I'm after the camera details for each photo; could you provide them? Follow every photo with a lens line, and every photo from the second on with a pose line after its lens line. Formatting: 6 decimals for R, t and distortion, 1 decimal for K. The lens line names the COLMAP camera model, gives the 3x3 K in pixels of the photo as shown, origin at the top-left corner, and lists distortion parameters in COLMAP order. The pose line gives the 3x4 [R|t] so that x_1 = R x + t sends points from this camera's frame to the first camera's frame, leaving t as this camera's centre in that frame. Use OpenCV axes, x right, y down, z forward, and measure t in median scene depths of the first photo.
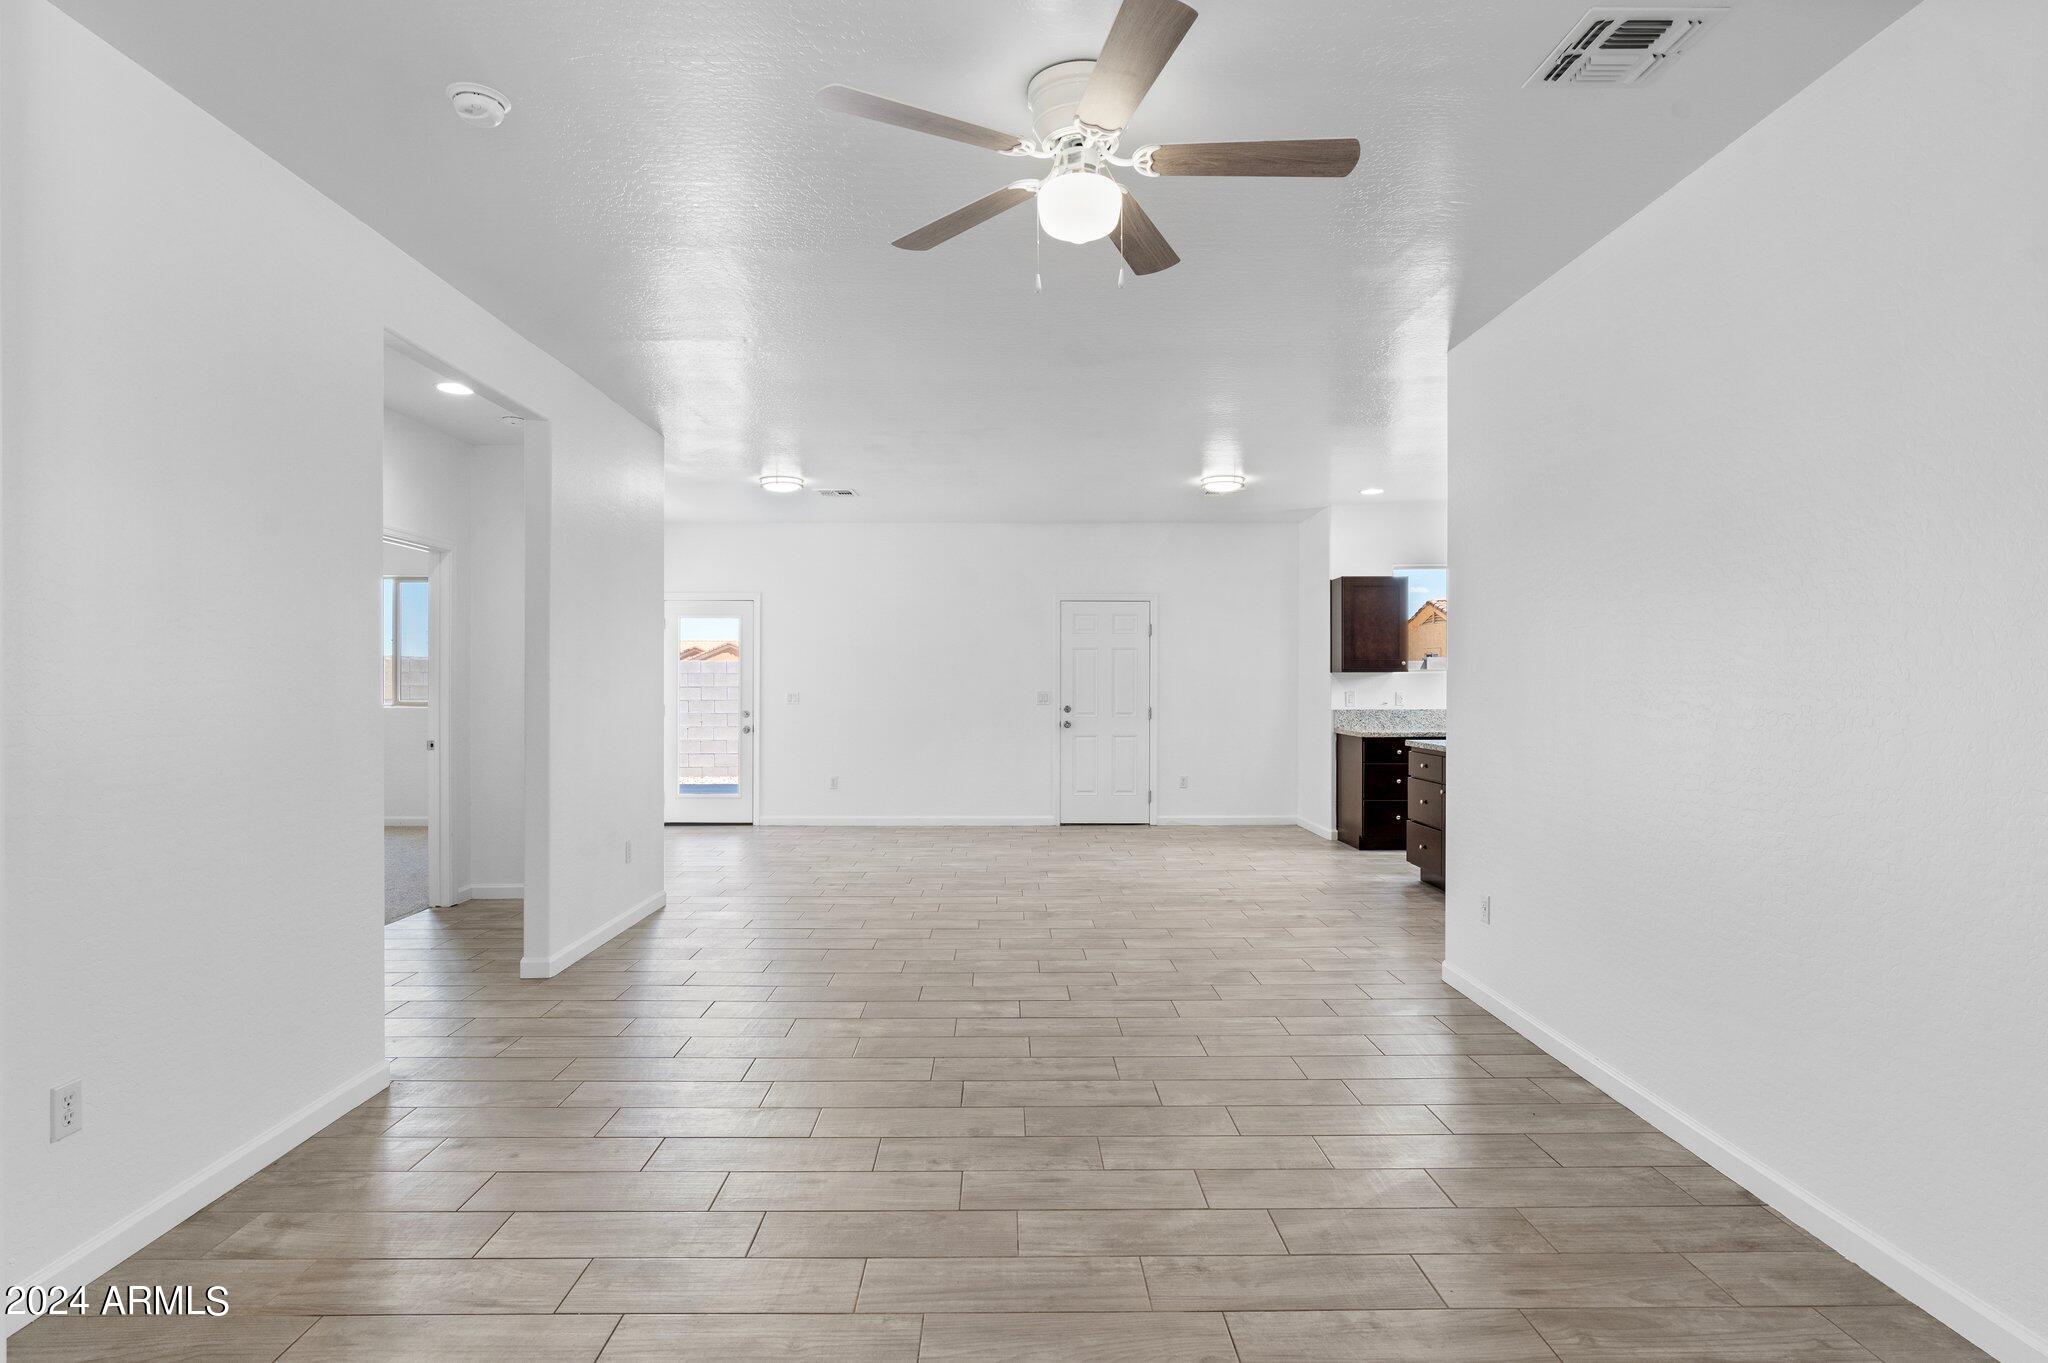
lens RADIAL K [[1039.0, 0, 1013.4], [0, 1039.0, 684.1], [0, 0, 1]] dist [-0.010721, 0.004394]
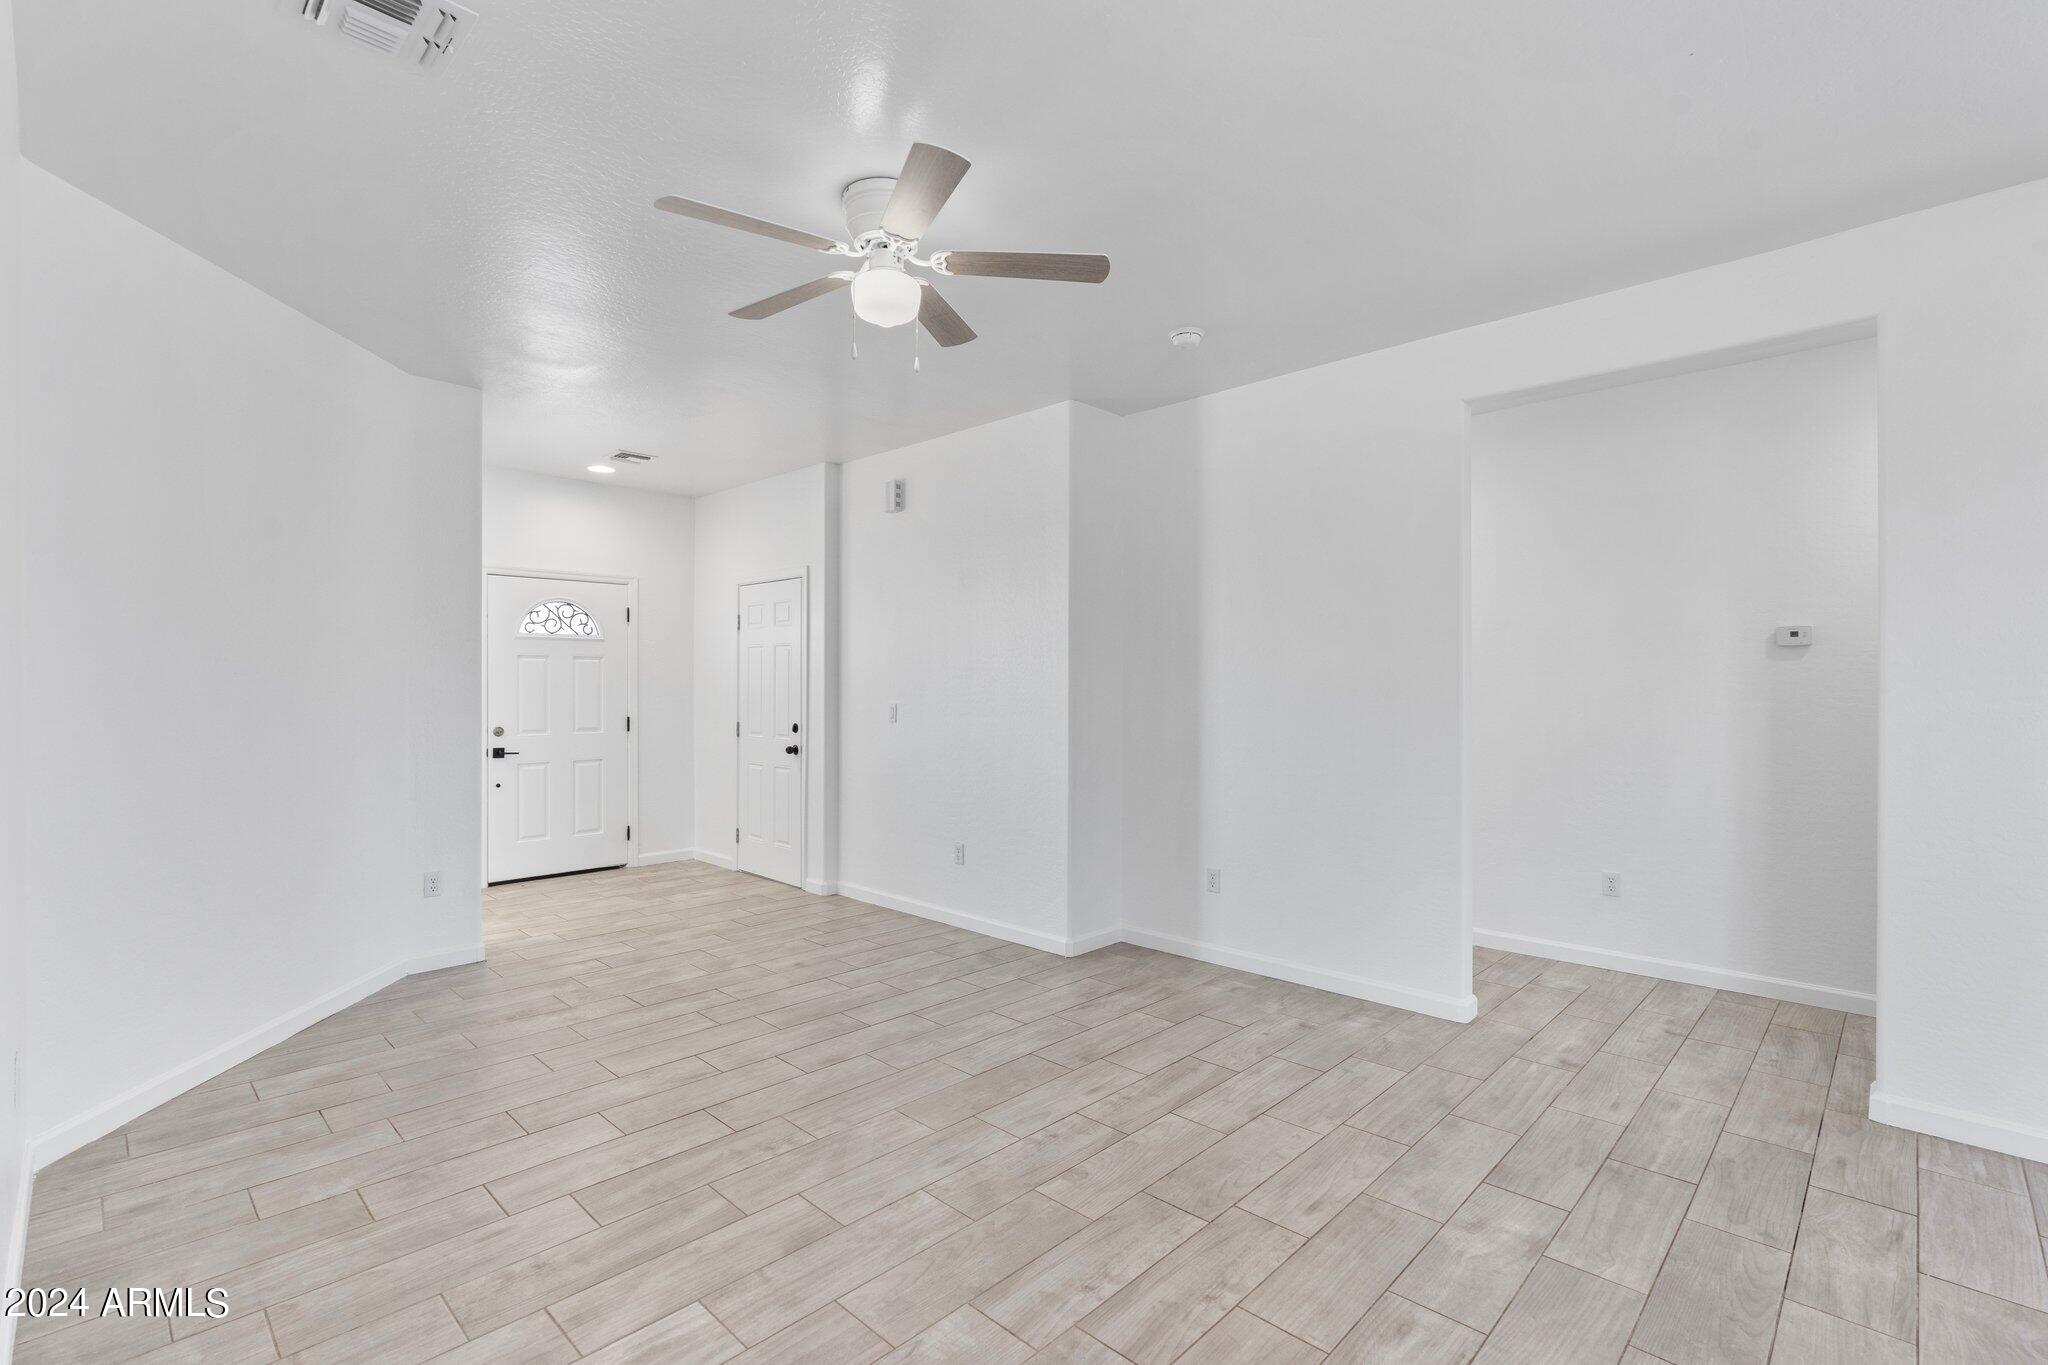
lens RADIAL K [[934.5, 0, 1020.3], [0, 934.5, 680.6], [0, 0, 1]] dist [-0.012271, 0.004913]
pose [[-0.706311, -0.005987, -0.707876, 0.419760], [-0.004450, 0.999982, -0.004017, -0.005799], [0.707887, 0.000312, -0.706325, 1.094213]]
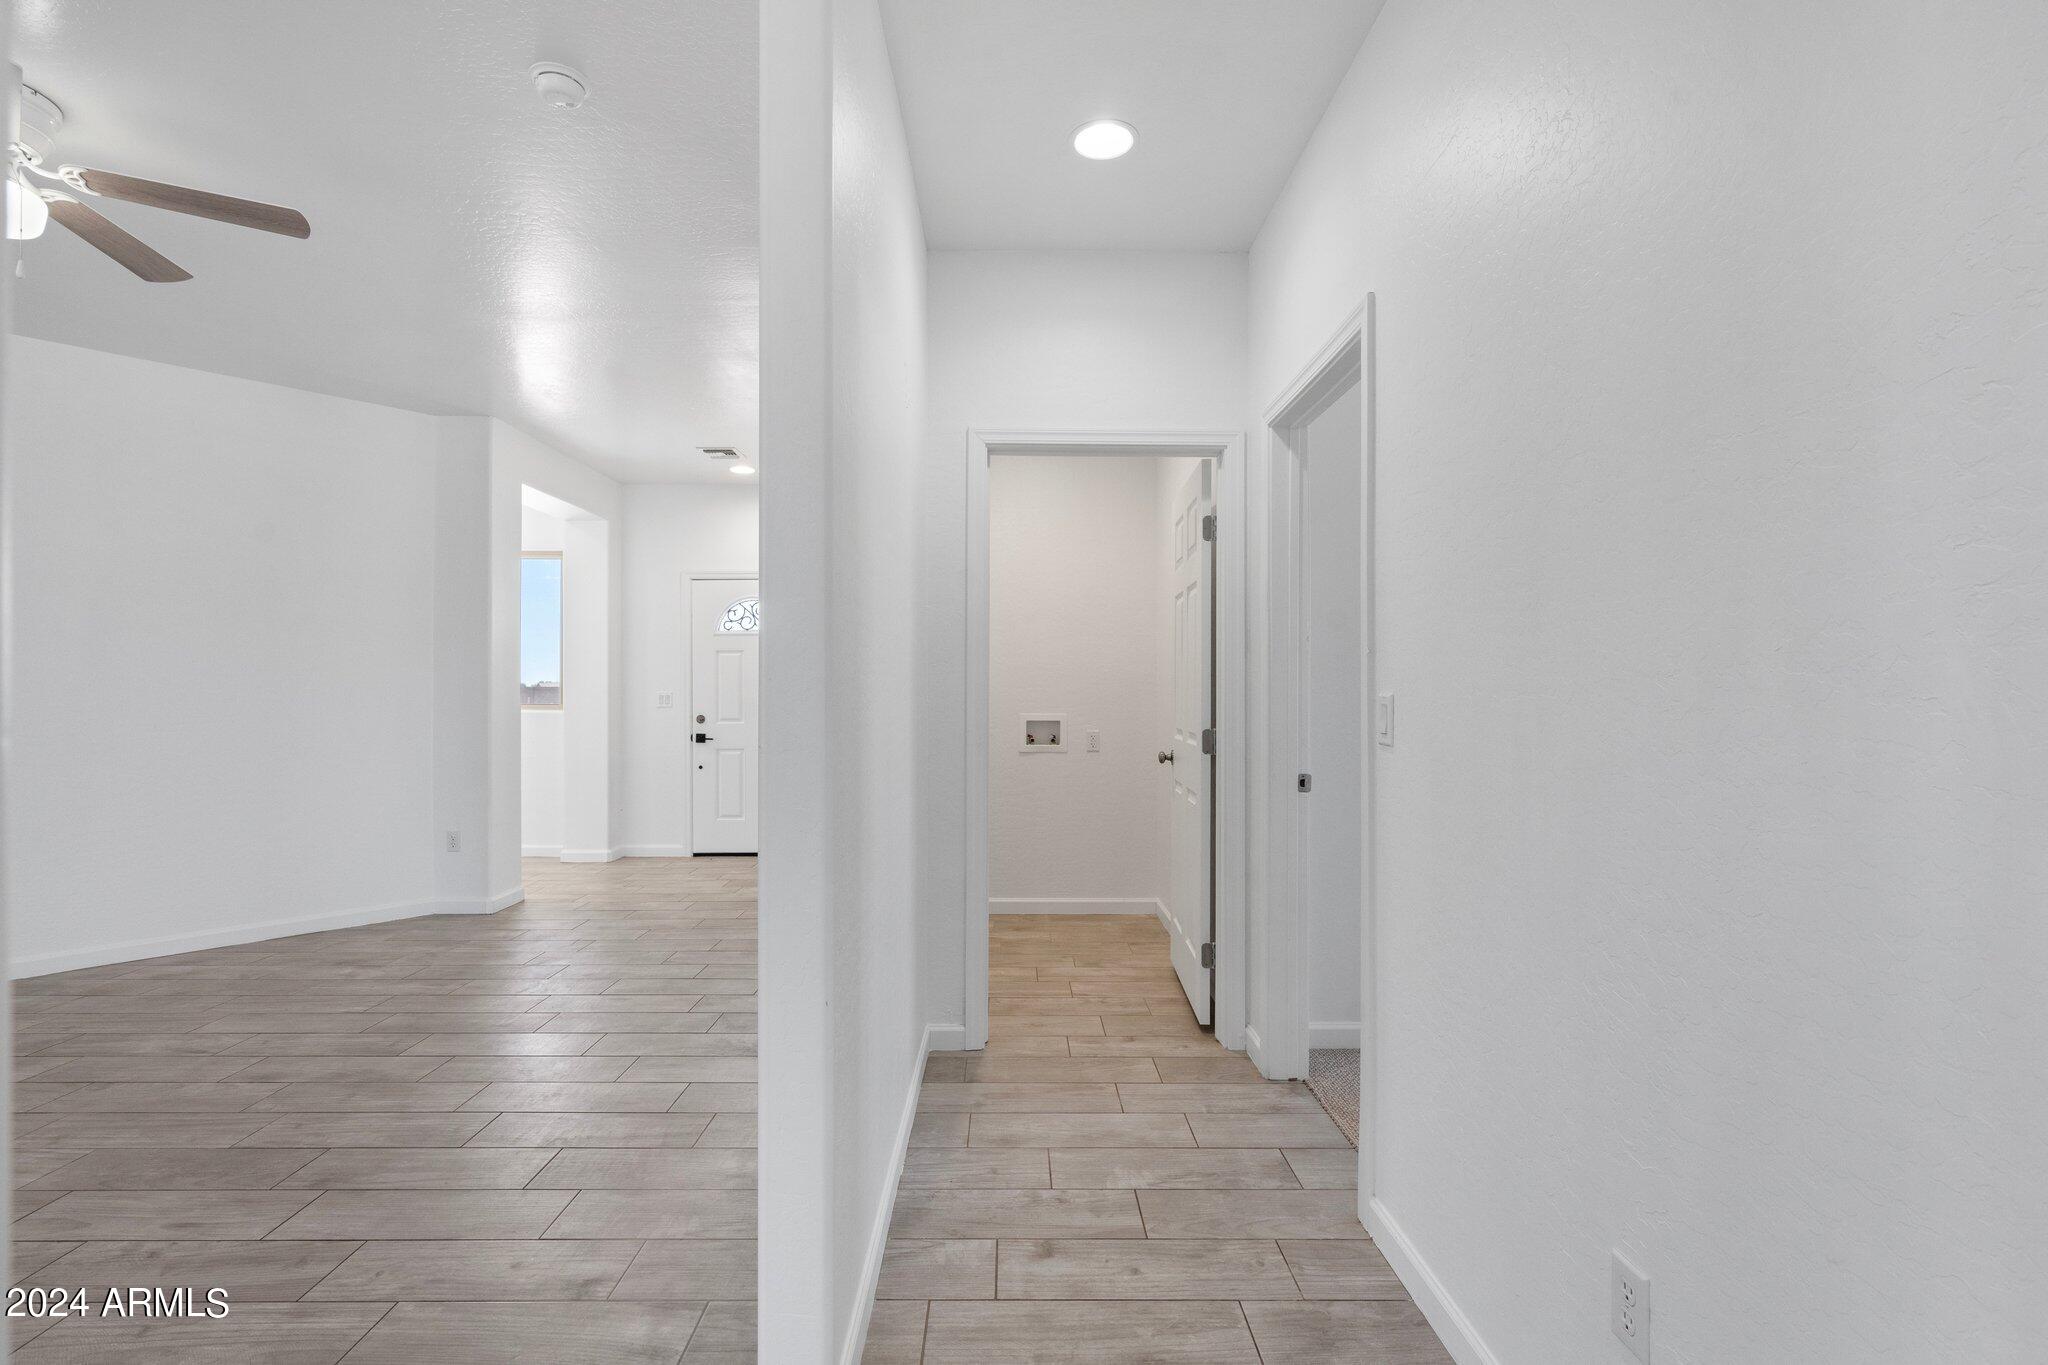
lens RADIAL K [[934.5, 0, 1014.2], [0, 934.5, 683.9], [0, 0, 1]] dist [-0.012271, 0.004913]
pose [[-0.999995, -0.000729, 0.003006, -0.566900], [-0.000747, 0.999982, -0.005875, 0.018404], [-0.003001, -0.005878, -0.999978, 1.125043]]
